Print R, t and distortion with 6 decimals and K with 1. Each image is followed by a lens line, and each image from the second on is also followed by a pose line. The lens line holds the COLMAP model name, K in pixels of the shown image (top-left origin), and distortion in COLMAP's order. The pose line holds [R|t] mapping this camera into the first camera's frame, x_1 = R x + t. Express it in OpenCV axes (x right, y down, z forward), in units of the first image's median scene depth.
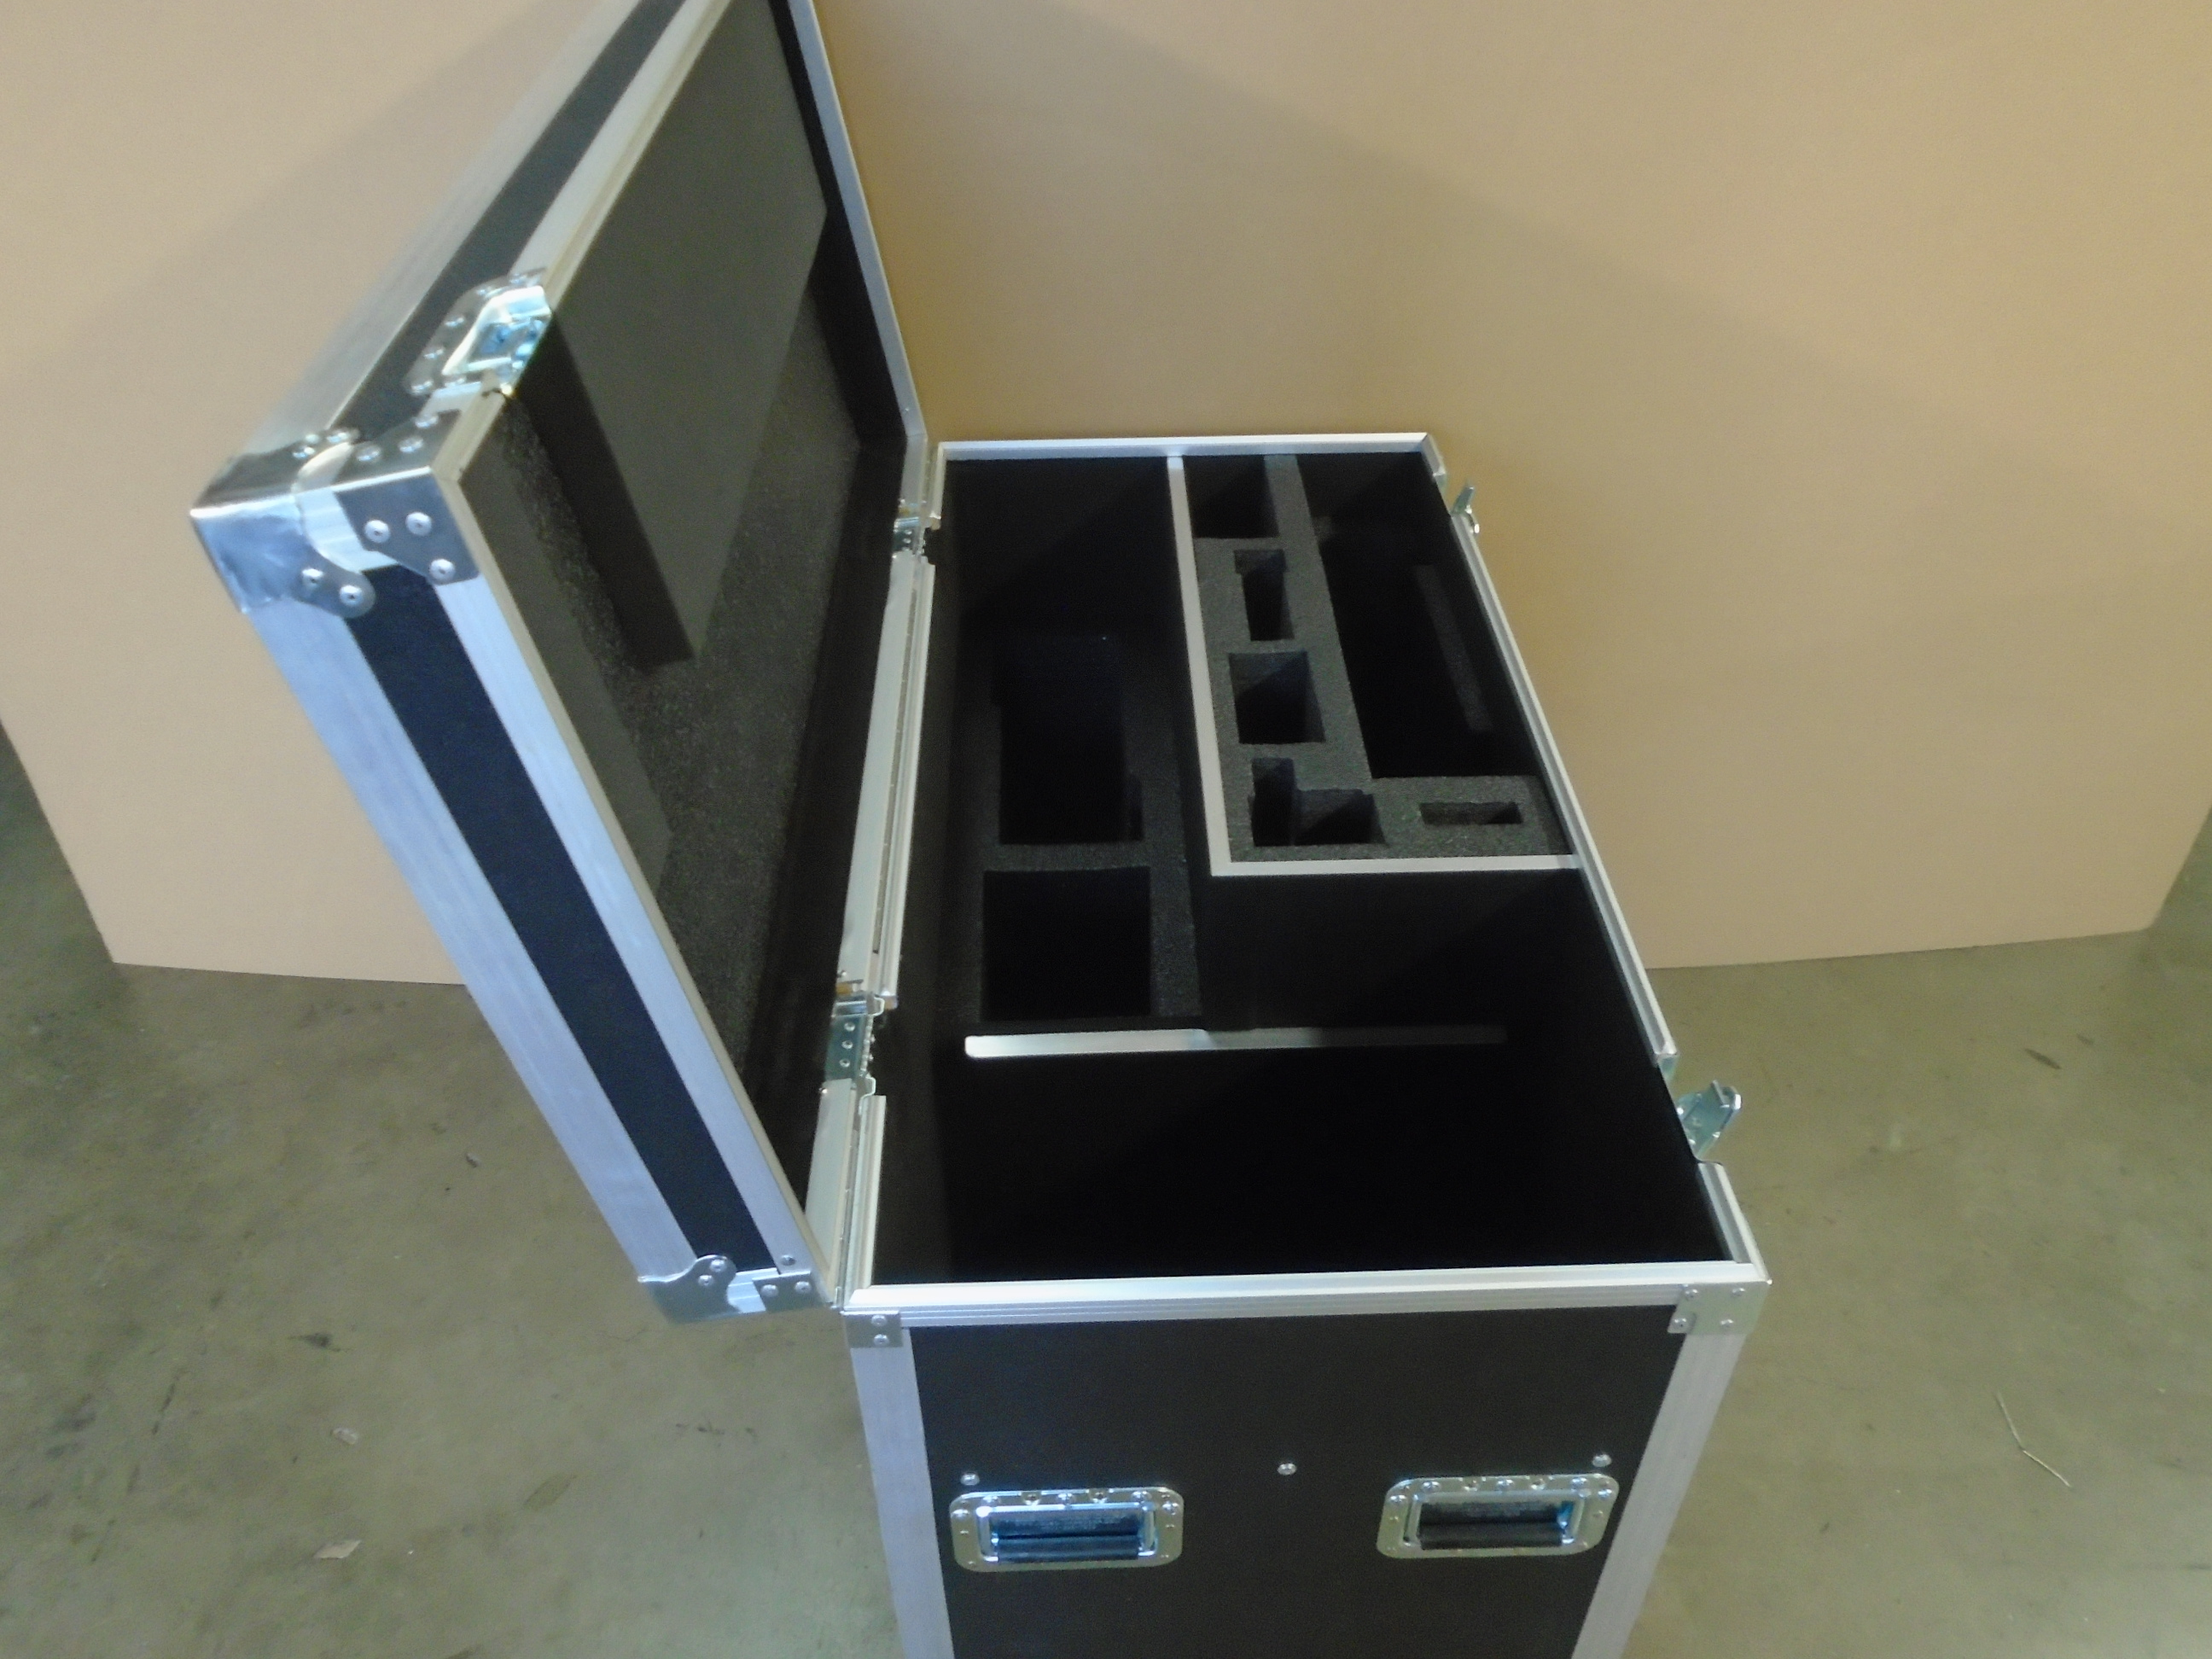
lens RADIAL K [[1703.9, 0, 1103.6], [0, 1703.9, 818.7], [0, 0, 1]] dist [-0.005621, 0.013065]
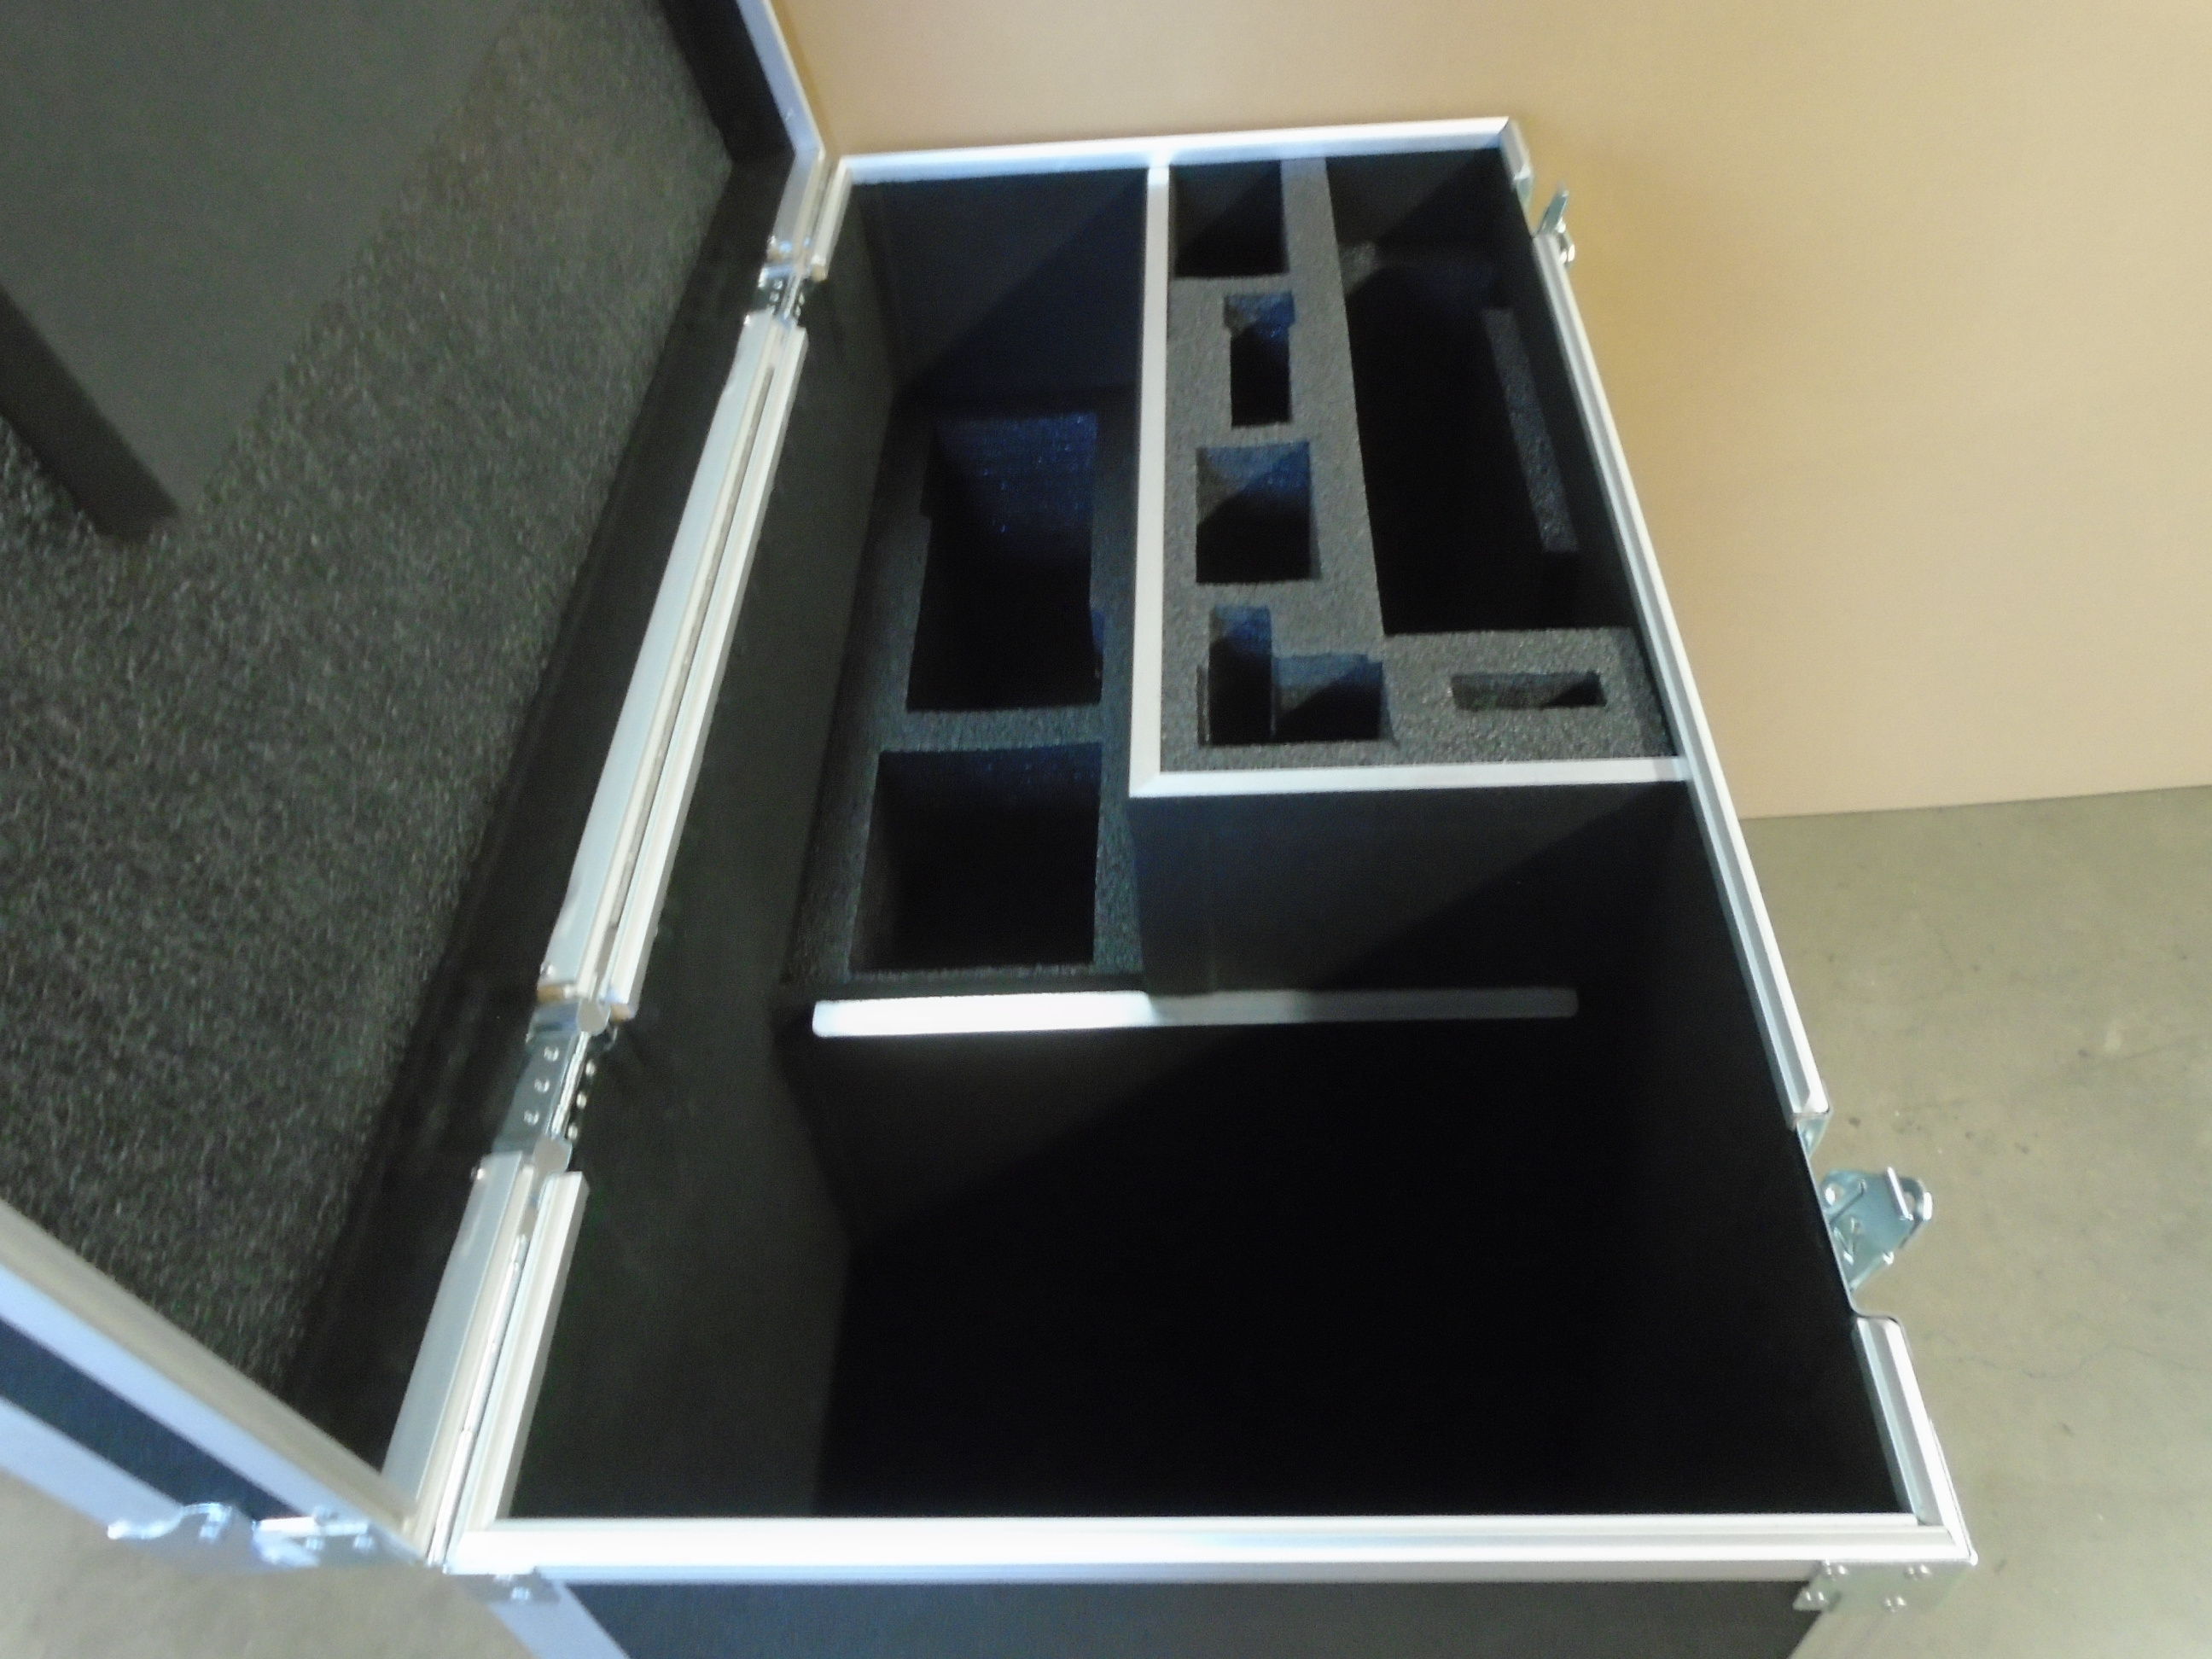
lens RADIAL K [[1703.9, 0, 1103.6], [0, 1703.9, 818.7], [0, 0, 1]] dist [-0.005621, 0.013065]
pose [[0.996558, -0.006695, -0.082626, 0.100951], [0.018140, 0.990188, 0.138556, -0.047543], [0.080888, -0.139578, 0.986902, 0.306753]]
